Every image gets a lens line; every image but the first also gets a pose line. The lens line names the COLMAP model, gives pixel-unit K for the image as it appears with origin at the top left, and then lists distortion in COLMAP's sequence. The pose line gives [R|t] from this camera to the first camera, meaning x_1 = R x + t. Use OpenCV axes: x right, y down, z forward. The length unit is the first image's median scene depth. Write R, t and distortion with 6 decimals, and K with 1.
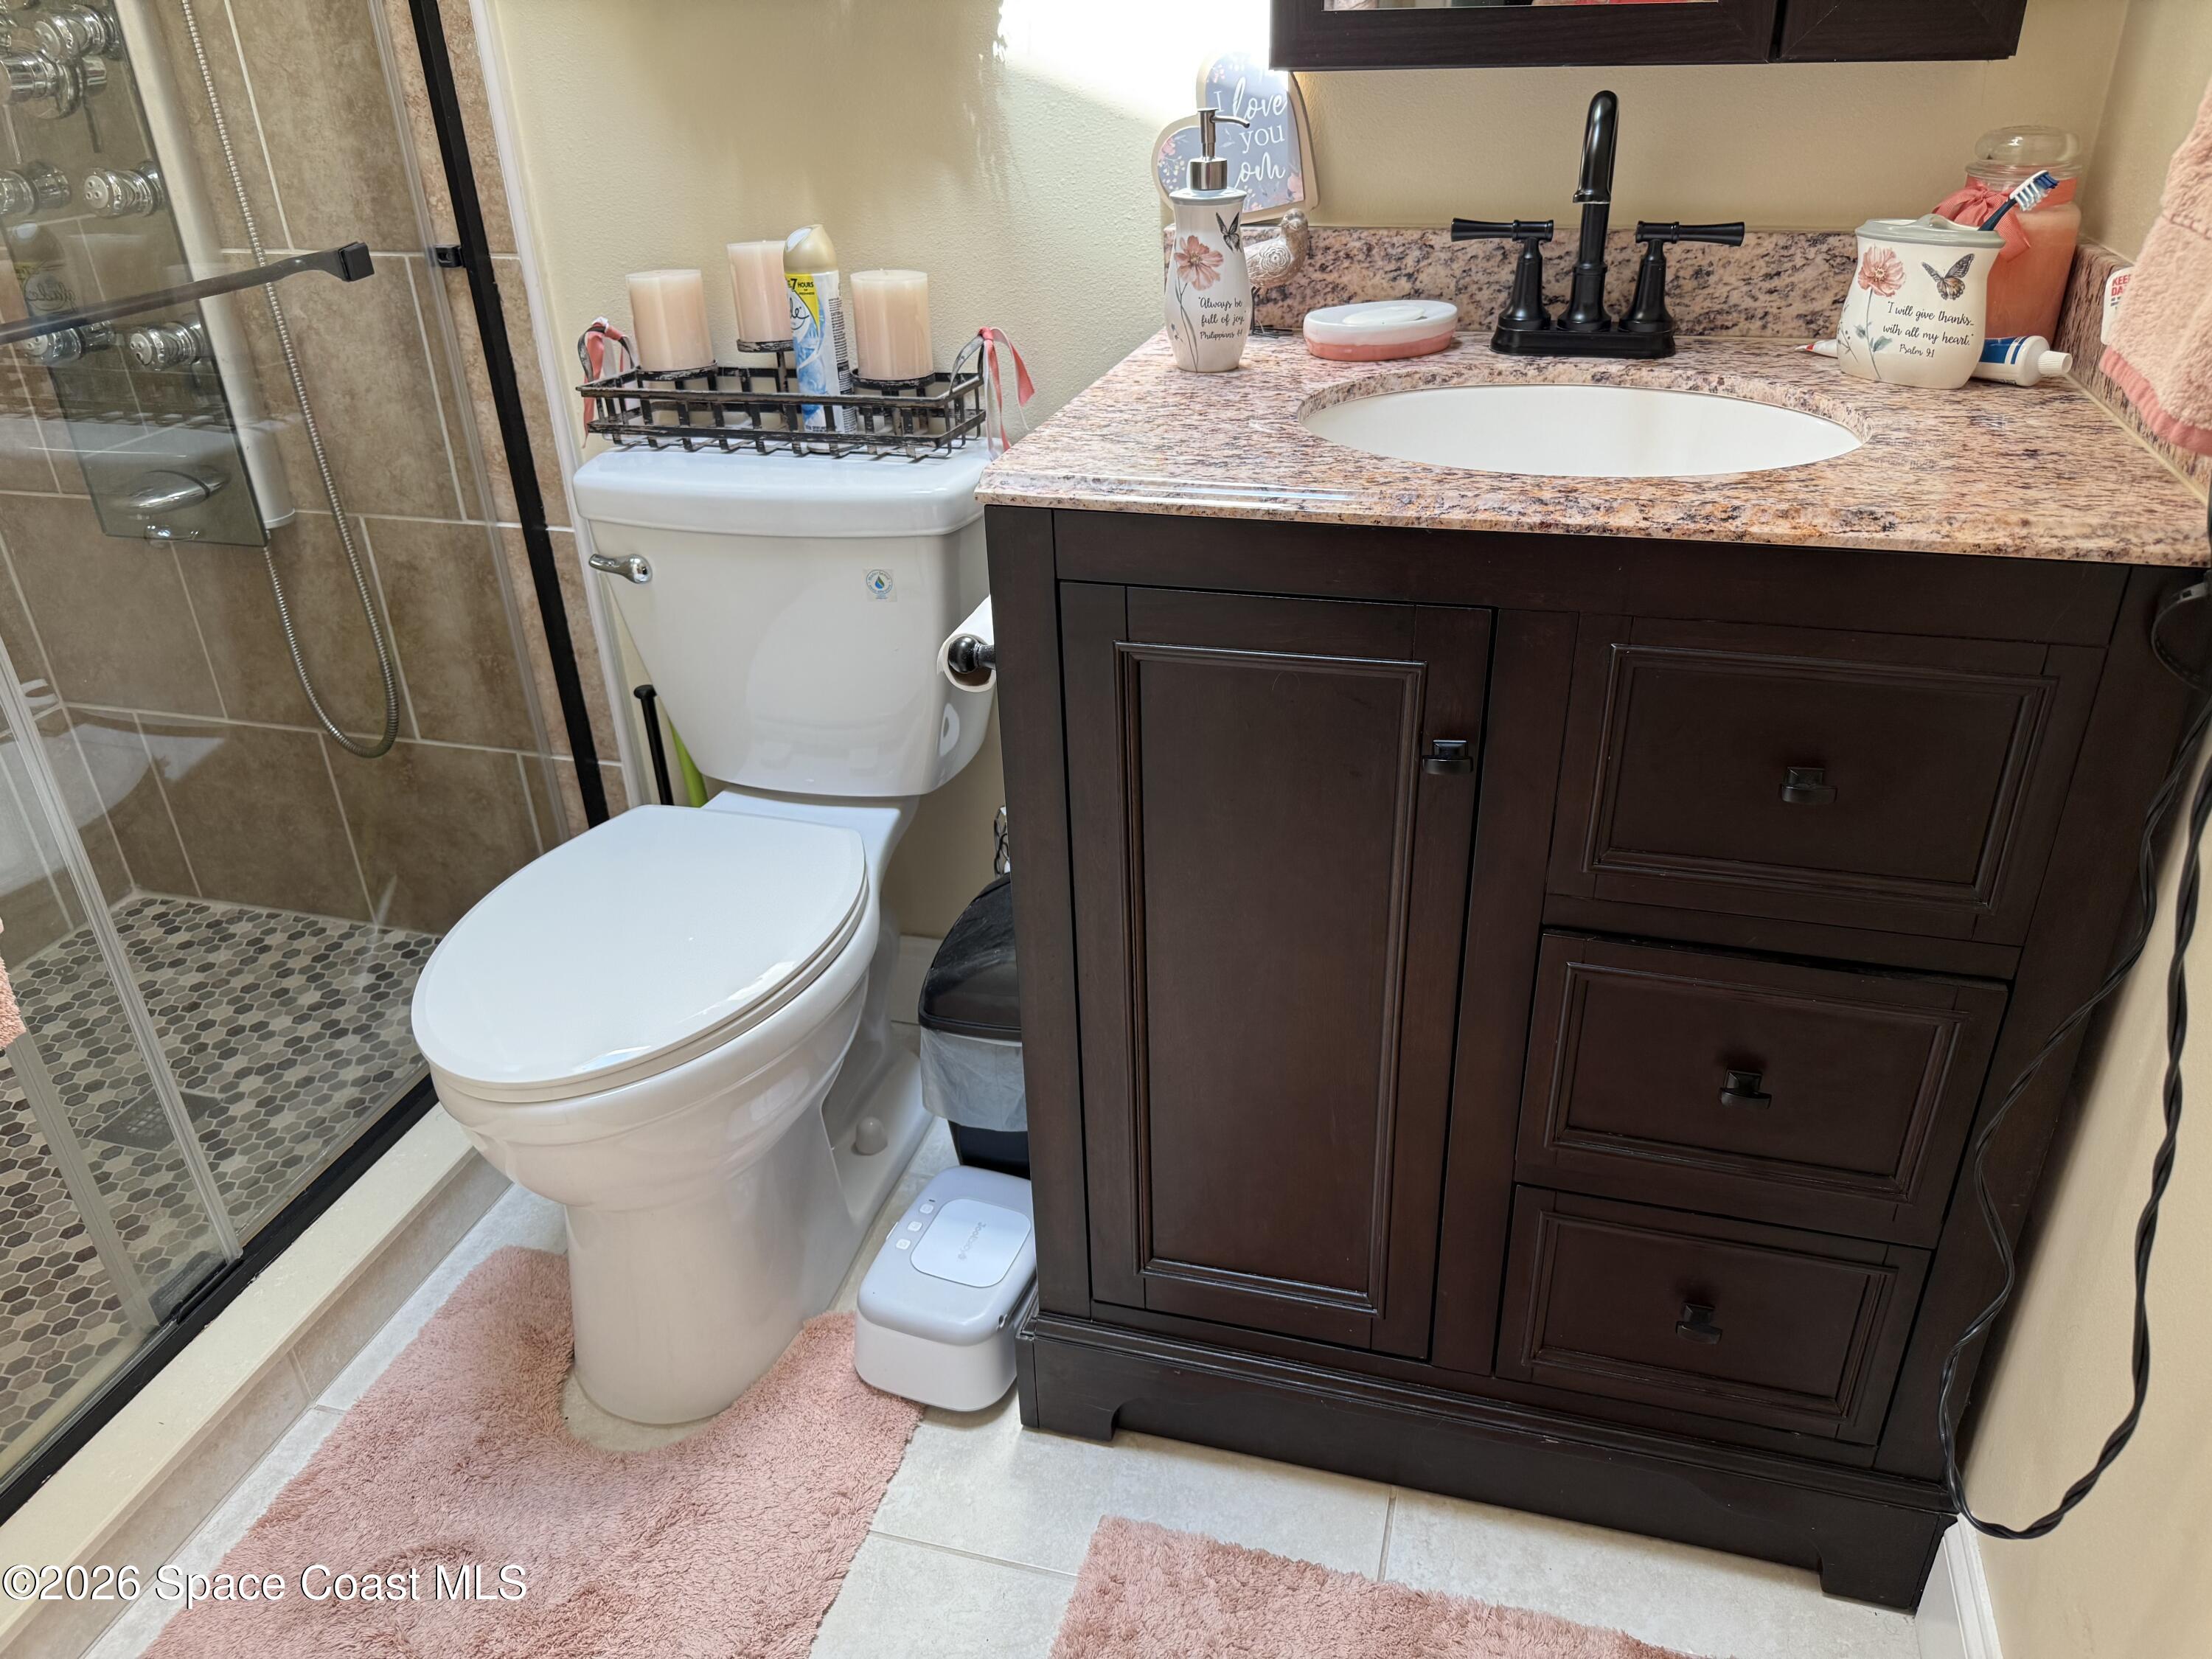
lens RADIAL K [[1561.3, 0, 1106.0], [0, 1561.3, 829.5], [0, 0, 1]] dist [0.078222, -0.113485]
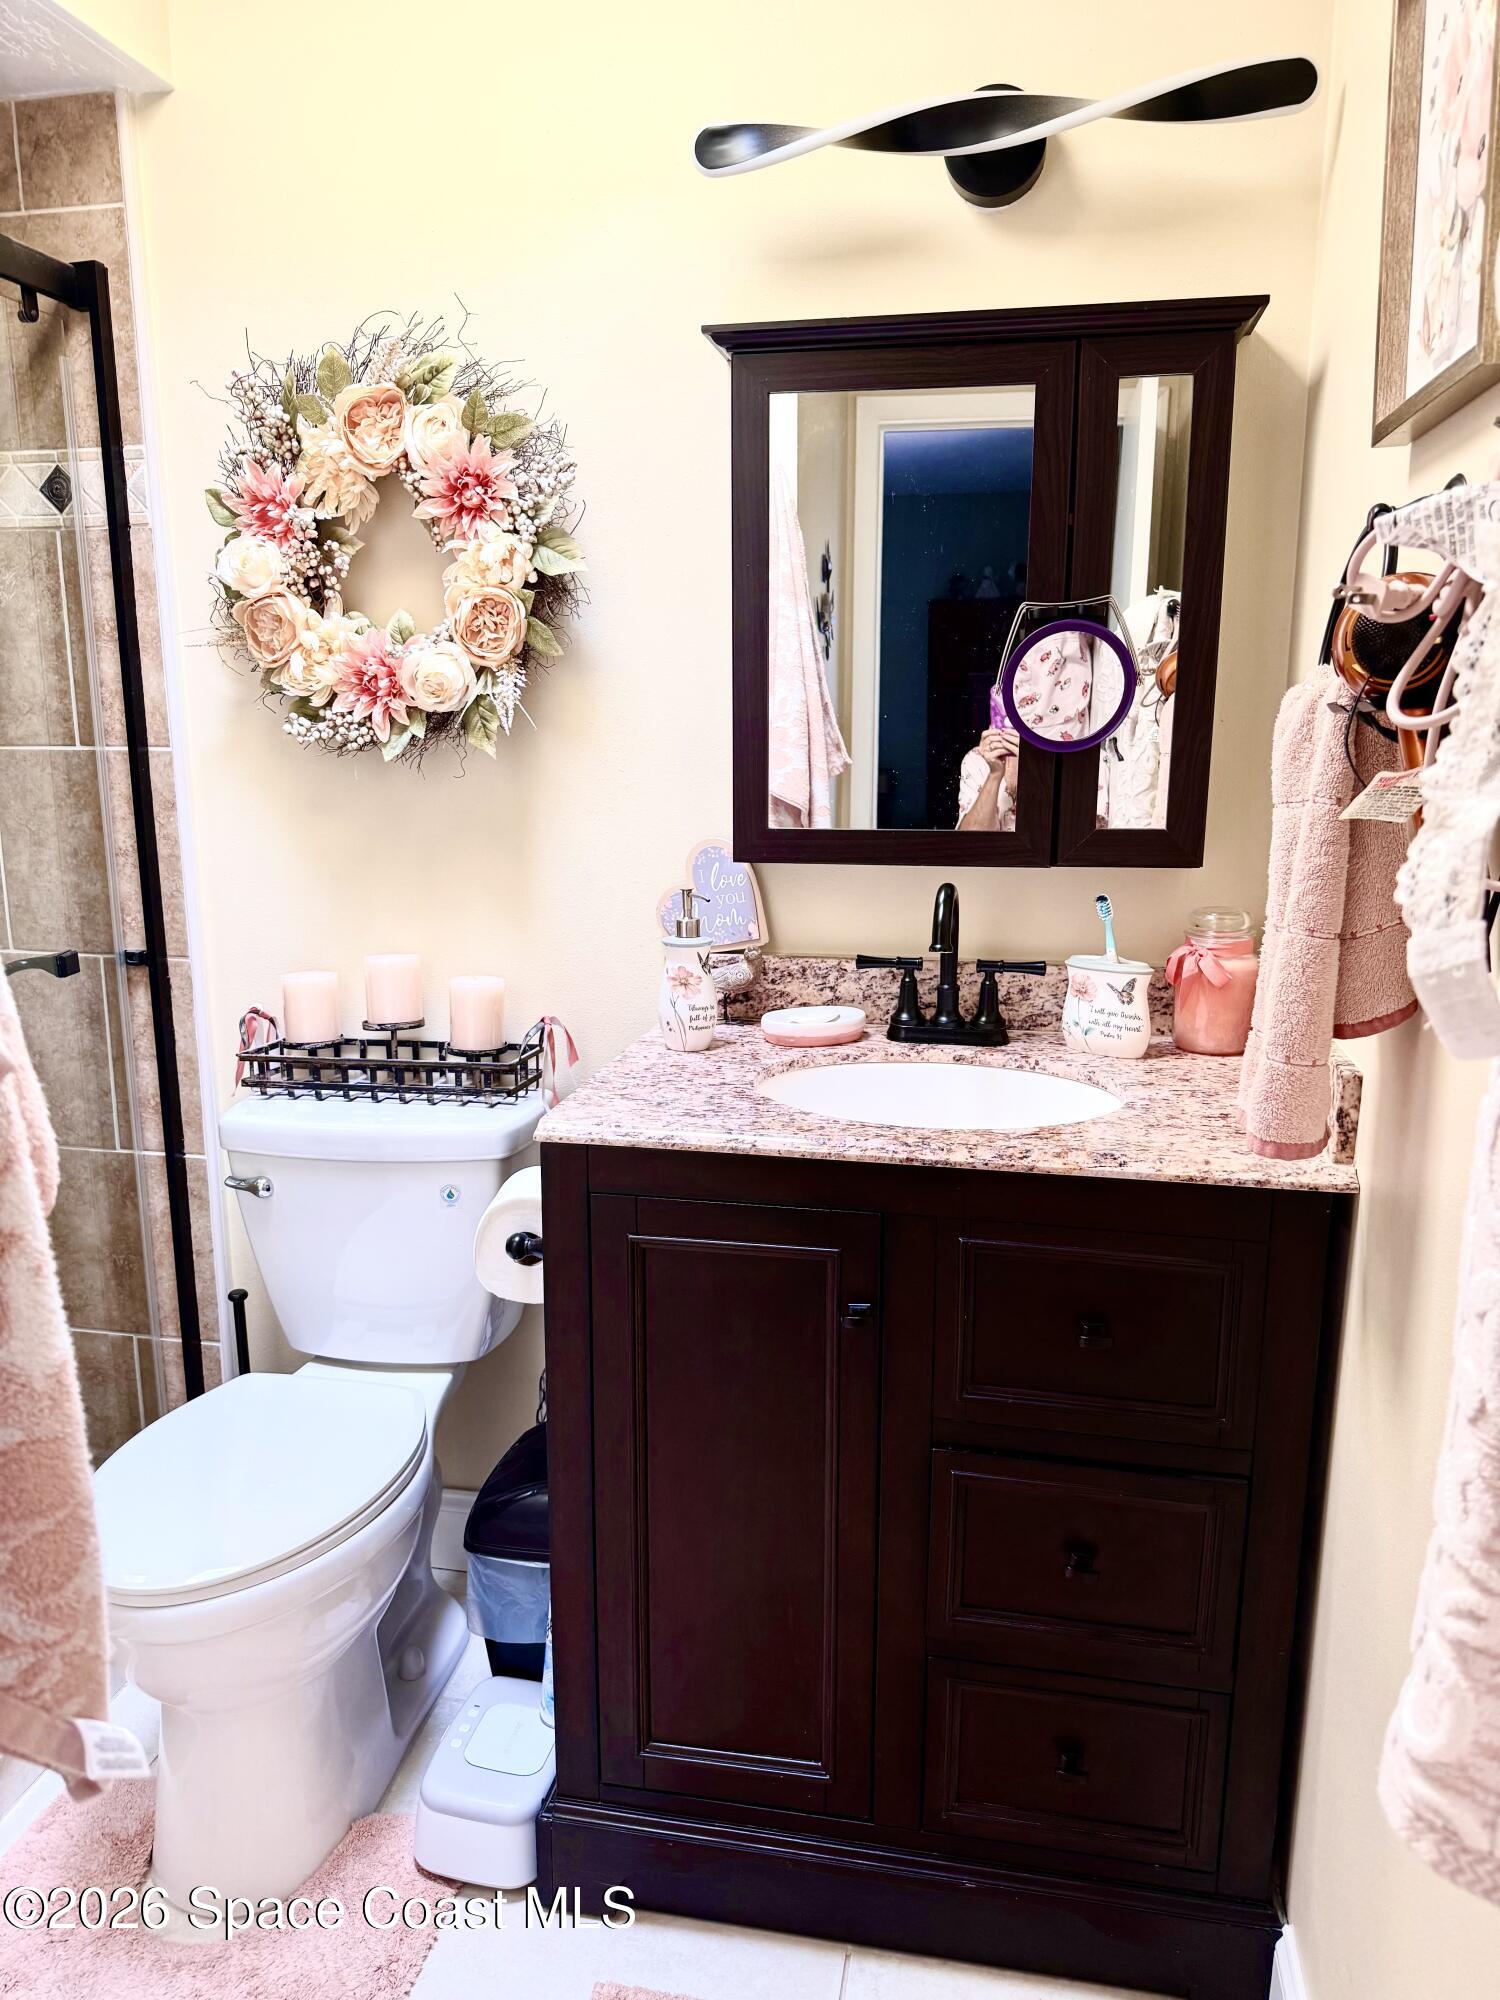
lens RADIAL K [[1411.7, 0, 750.0], [0, 1411.7, 1000.0], [0, 0, 1]] dist [0.078222, -0.113485]
pose [[0.995558, 0.014019, 0.093098, -0.005314], [0.013382, 0.957740, -0.287324, 0.036825], [-0.093192, 0.287294, 0.953298, -0.246552]]
